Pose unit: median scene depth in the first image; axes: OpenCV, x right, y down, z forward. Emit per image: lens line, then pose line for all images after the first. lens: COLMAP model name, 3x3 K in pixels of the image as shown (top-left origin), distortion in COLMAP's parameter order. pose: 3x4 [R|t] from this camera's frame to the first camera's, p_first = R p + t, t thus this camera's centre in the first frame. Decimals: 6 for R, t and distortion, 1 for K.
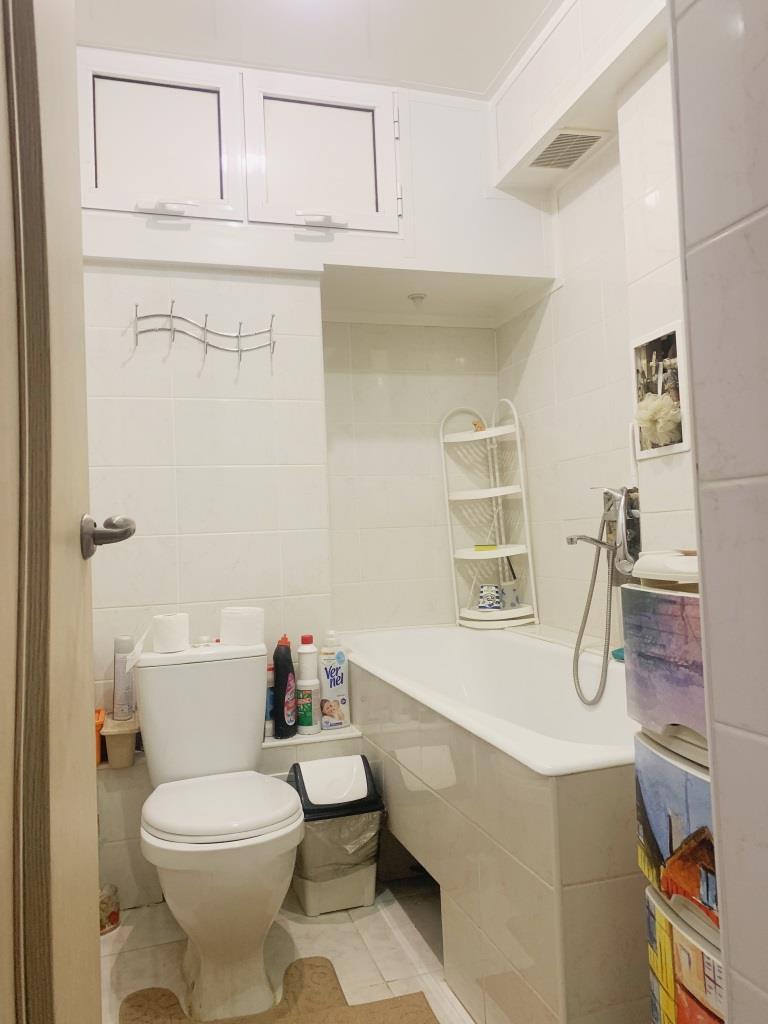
lens RADIAL K [[769.4, 0, 392.2], [0, 769.4, 511.1], [0, 0, 1]] dist [0.058812, -0.096251]
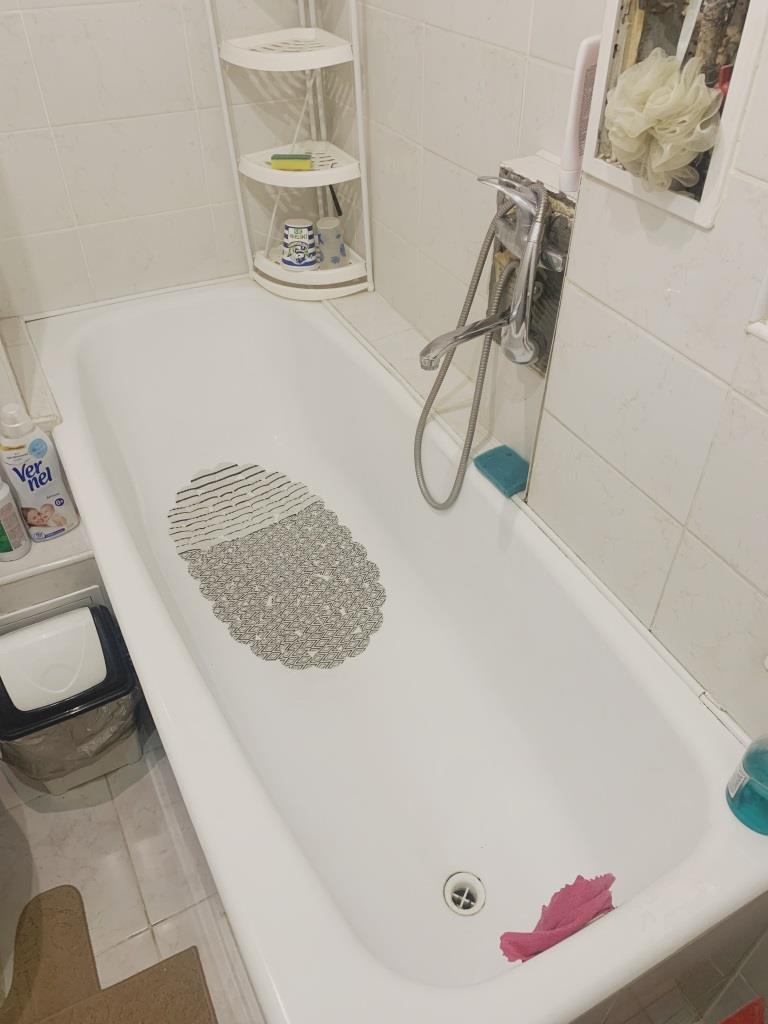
lens RADIAL K [[769.4, 0, 392.2], [0, 769.4, 511.1], [0, 0, 1]] dist [0.058812, -0.096251]
pose [[0.982102, -0.074029, 0.173192, 0.094851], [-0.061240, 0.744055, 0.665306, -0.190499], [-0.178116, -0.664005, 0.726204, 0.481491]]
